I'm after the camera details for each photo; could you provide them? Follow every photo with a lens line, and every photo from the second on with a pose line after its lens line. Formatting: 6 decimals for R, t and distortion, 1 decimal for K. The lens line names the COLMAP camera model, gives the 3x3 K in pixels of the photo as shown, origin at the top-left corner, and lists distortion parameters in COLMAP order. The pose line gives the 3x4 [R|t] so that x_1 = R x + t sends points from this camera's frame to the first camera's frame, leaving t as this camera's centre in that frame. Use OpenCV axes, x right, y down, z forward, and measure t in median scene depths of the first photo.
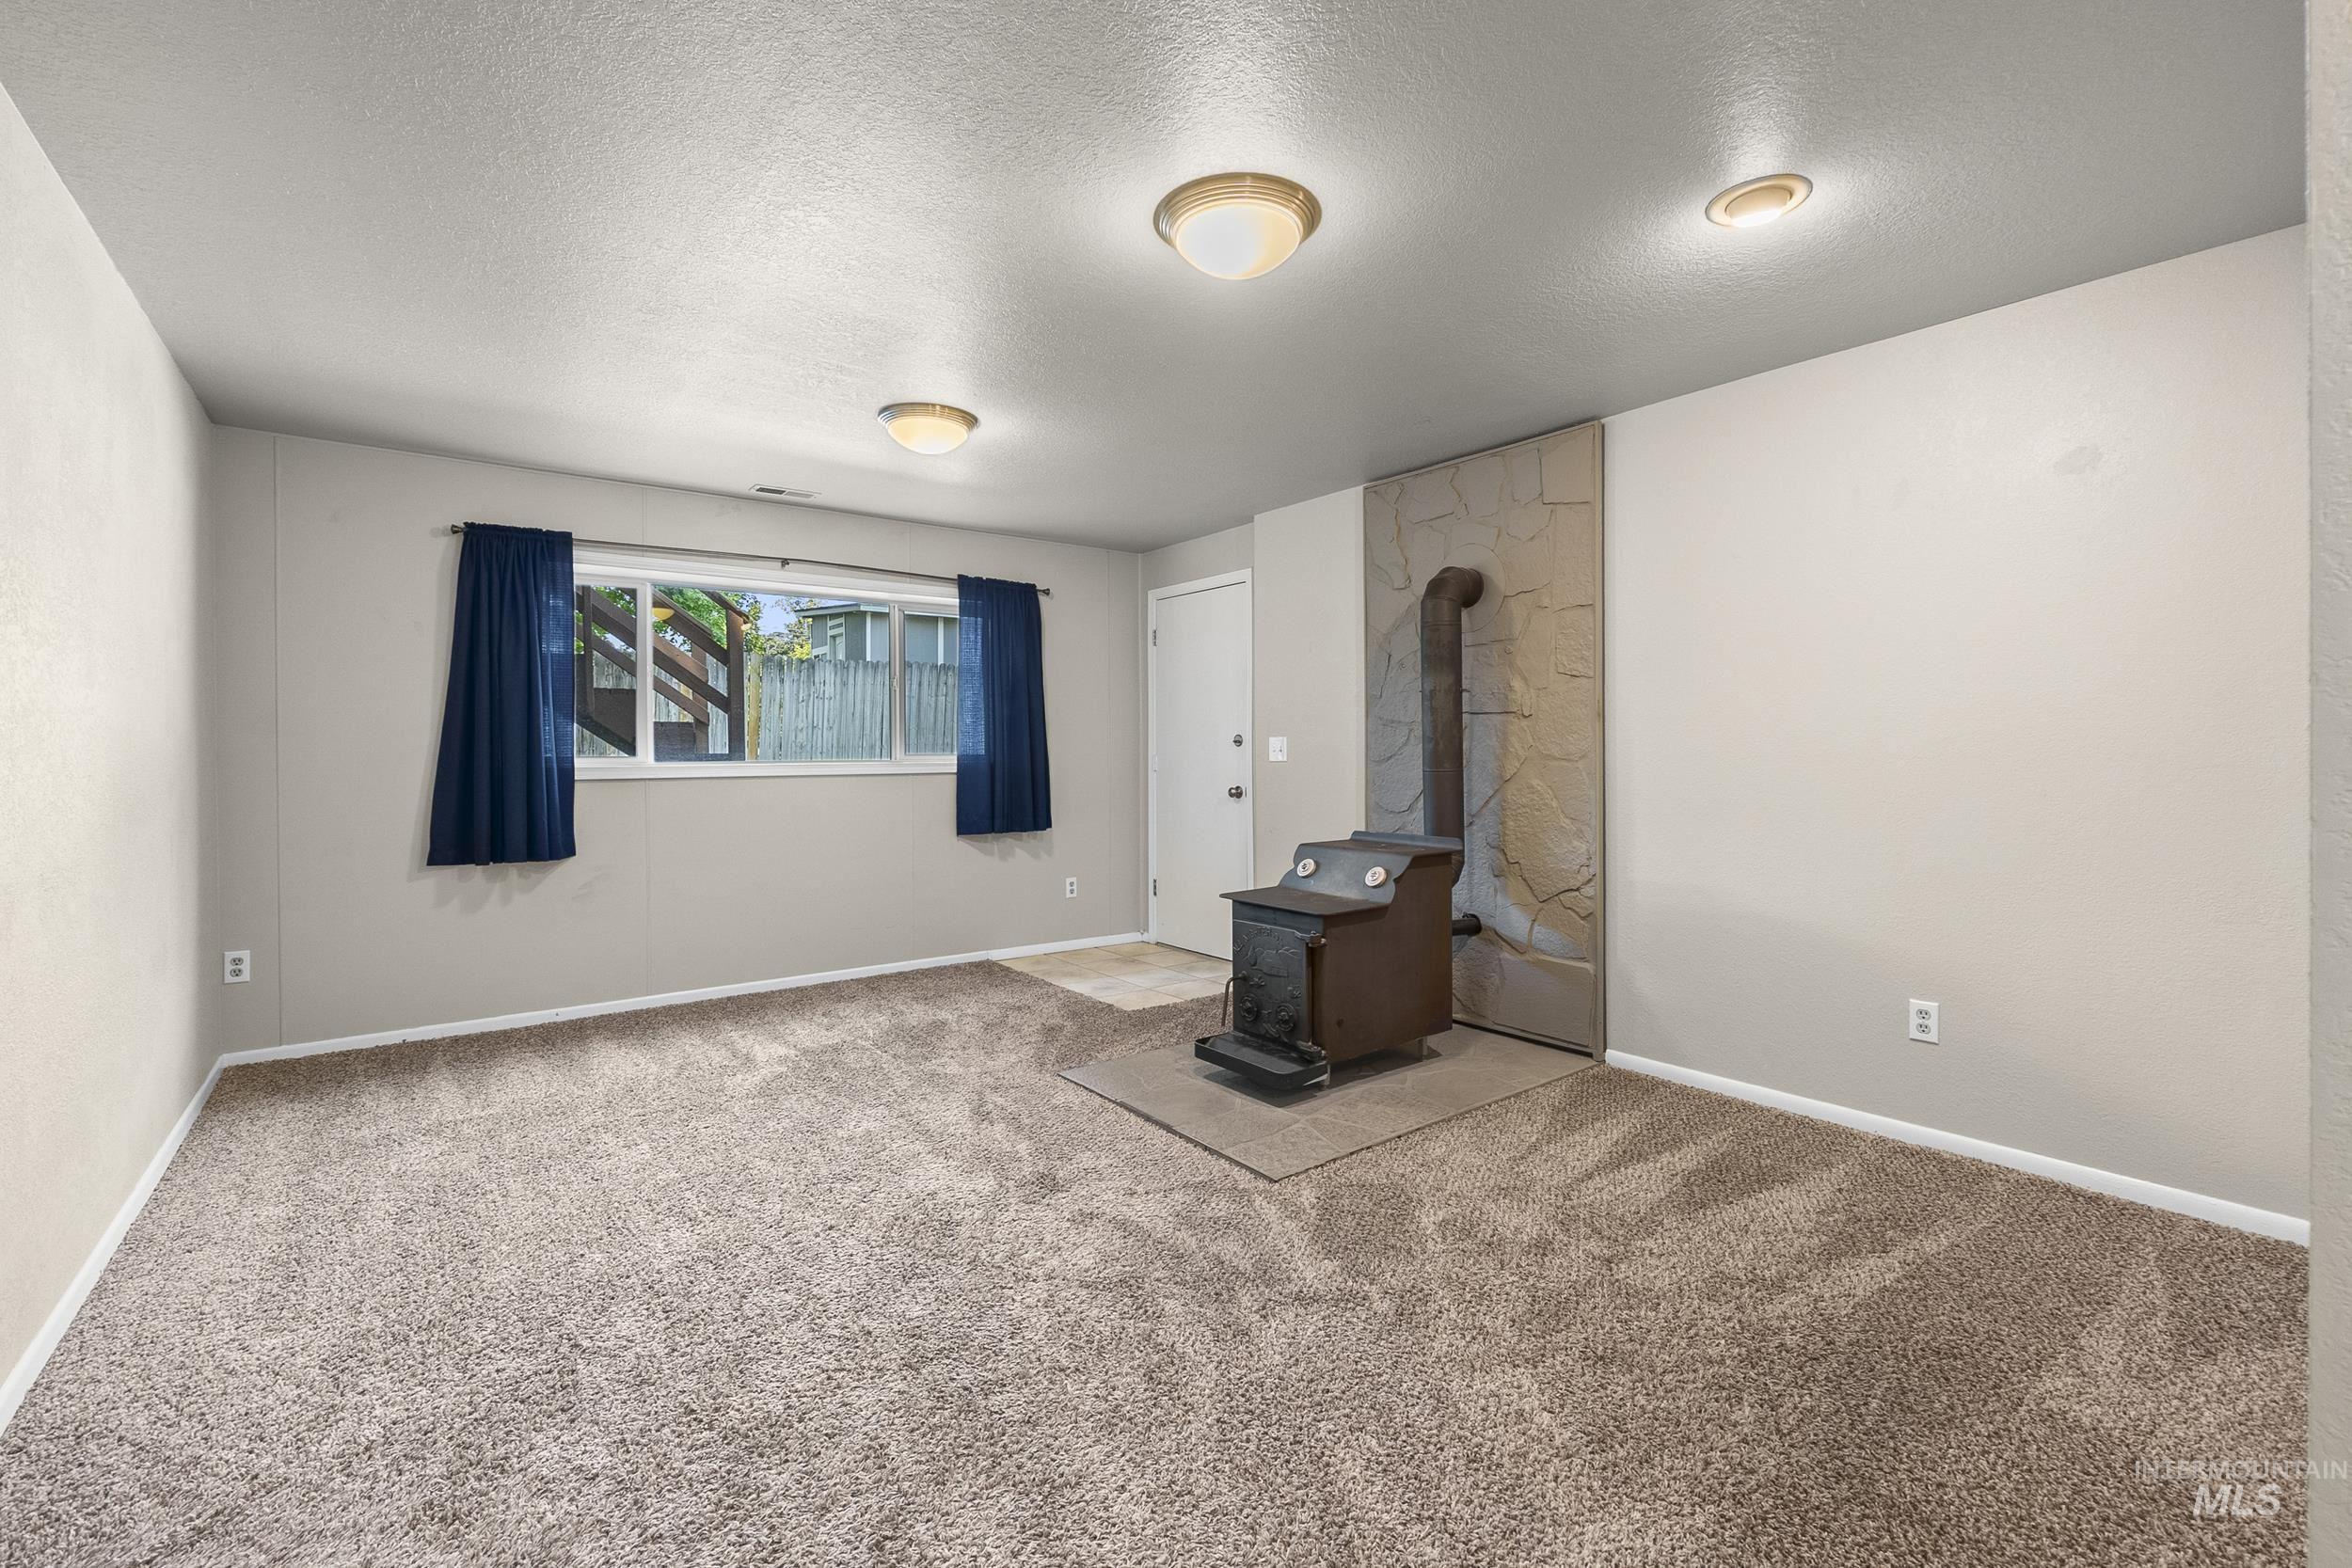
lens RADIAL K [[1009.4, 0, 1184.1], [0, 1009.4, 744.1], [0, 0, 1]] dist [-0.002148, -0.000276]
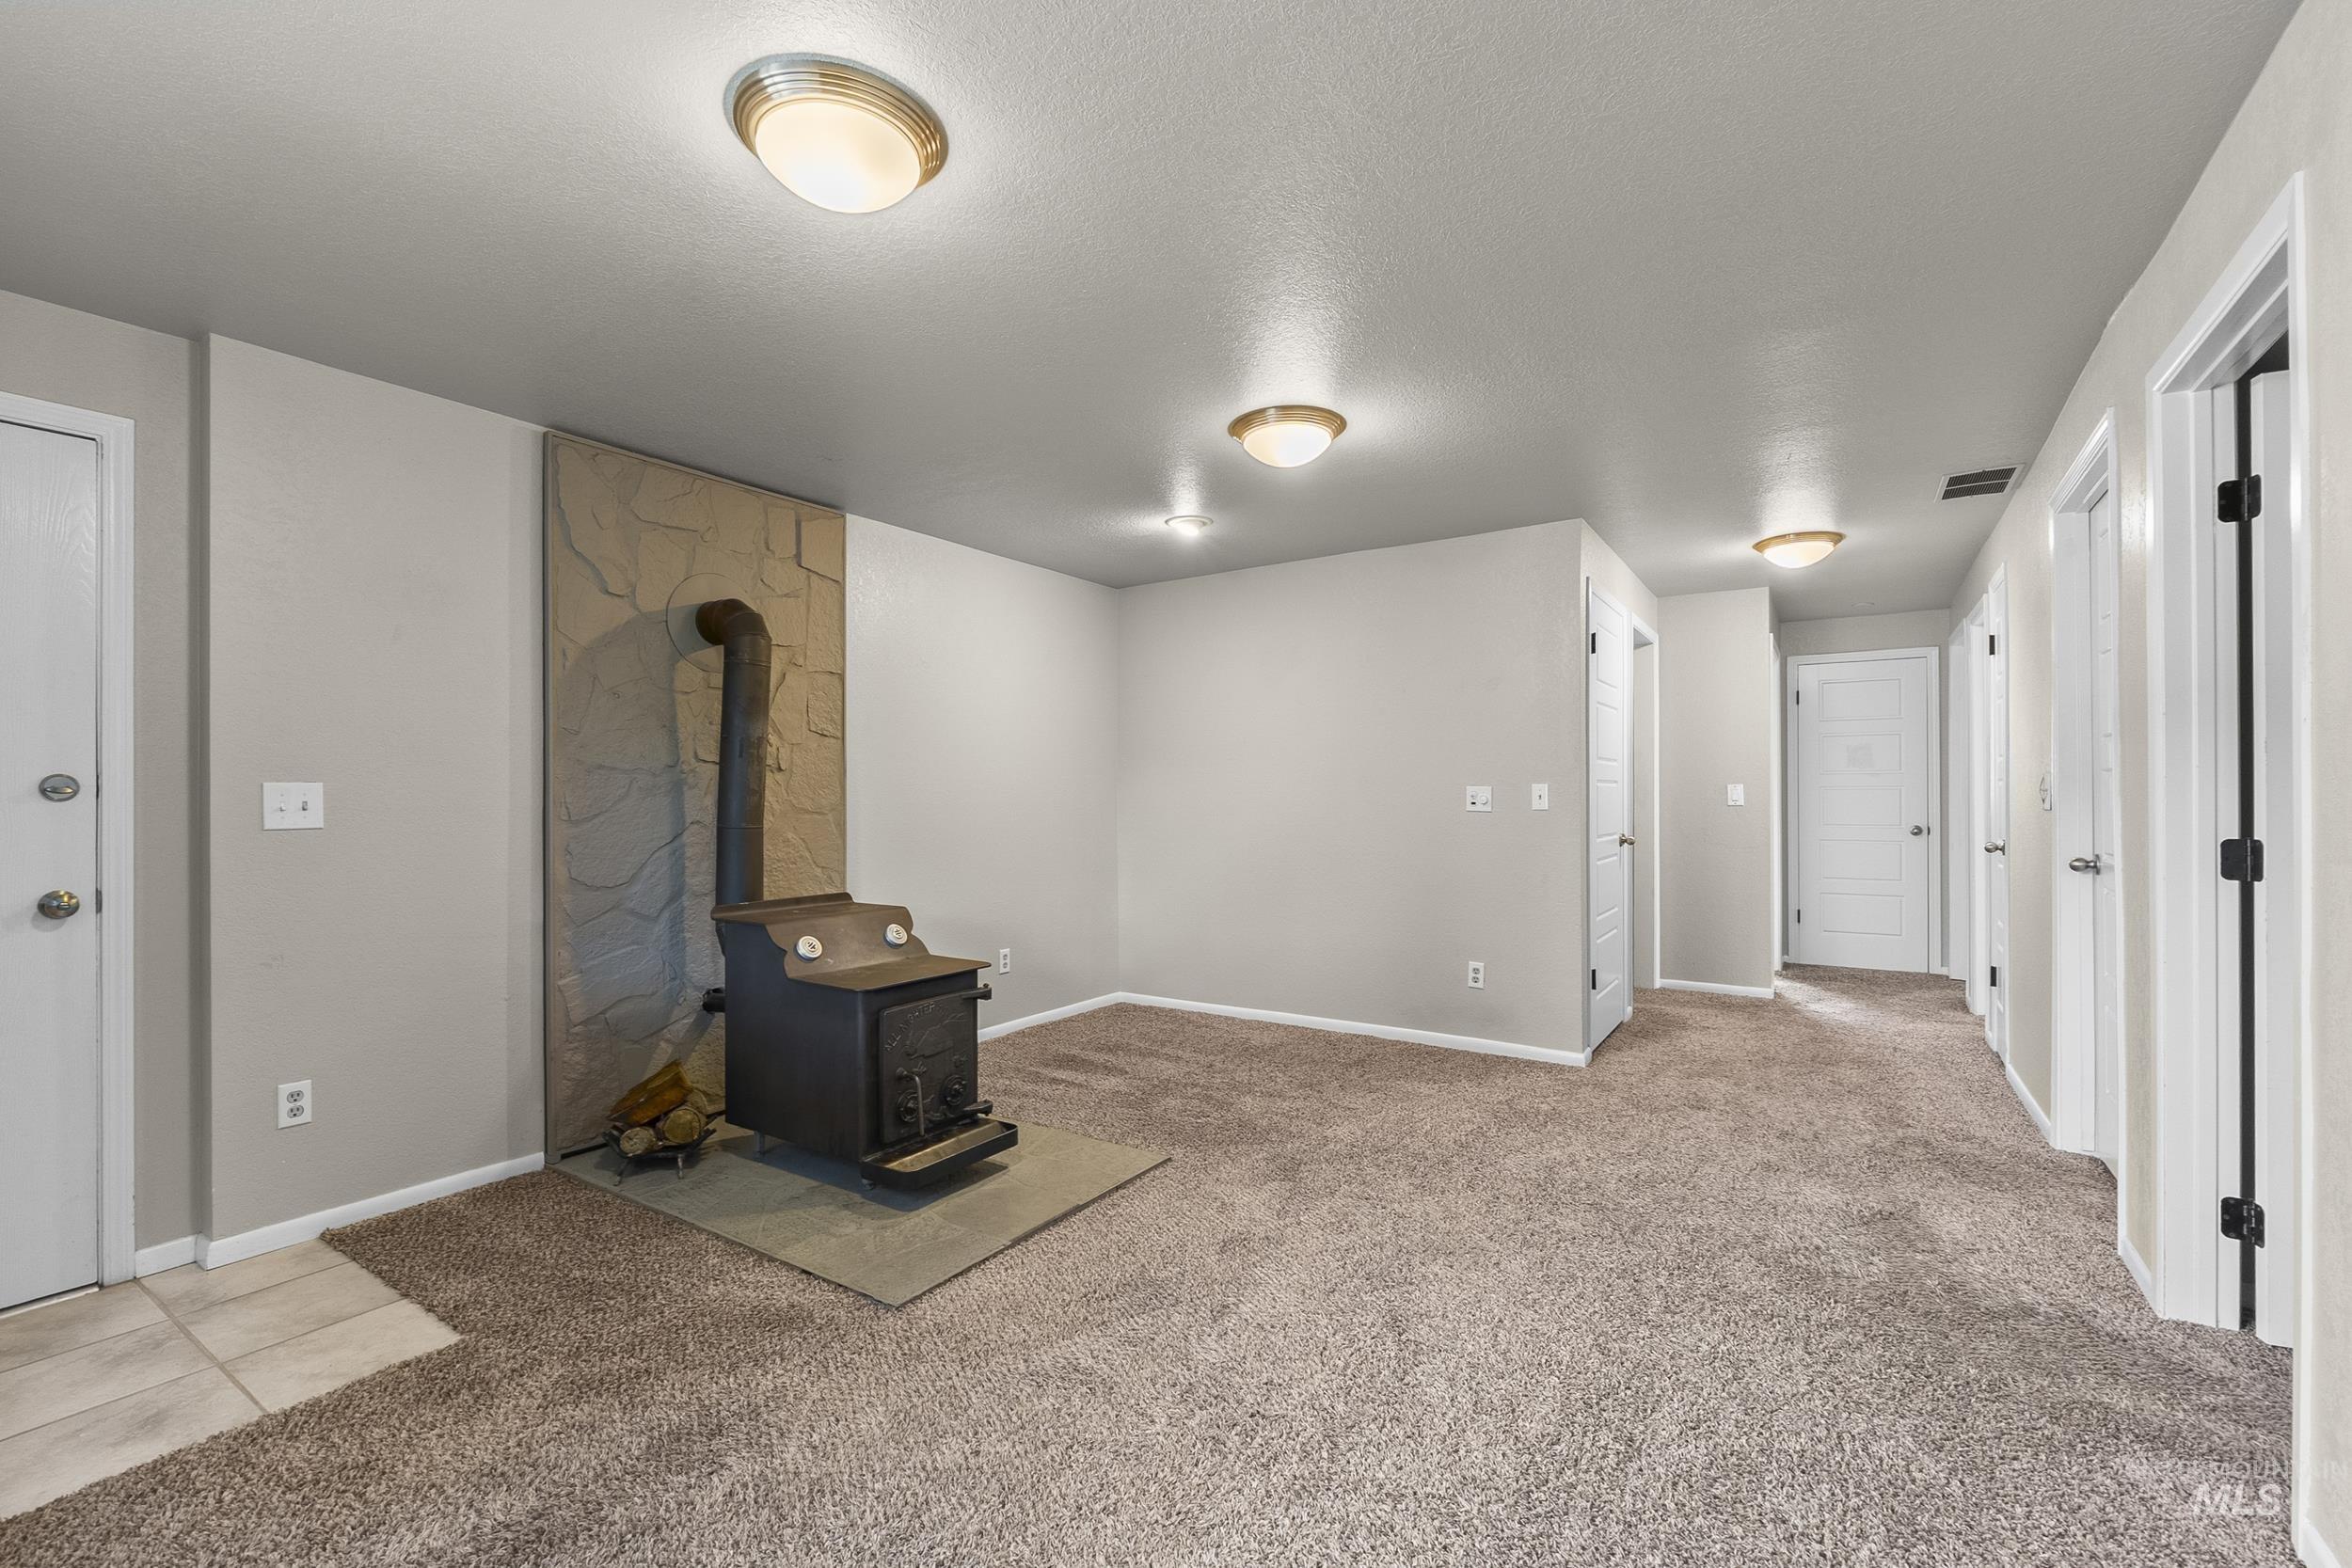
lens RADIAL K [[998.6, 0, 1187.5], [0, 998.6, 780.3], [0, 0, 1]] dist [-0.003578, -0.000399]
pose [[-0.332531, 0.022747, 0.942818, -0.748059], [0.003000, 0.999730, -0.023062, 0.006739], [-0.943088, -0.004841, -0.332509, 0.981591]]
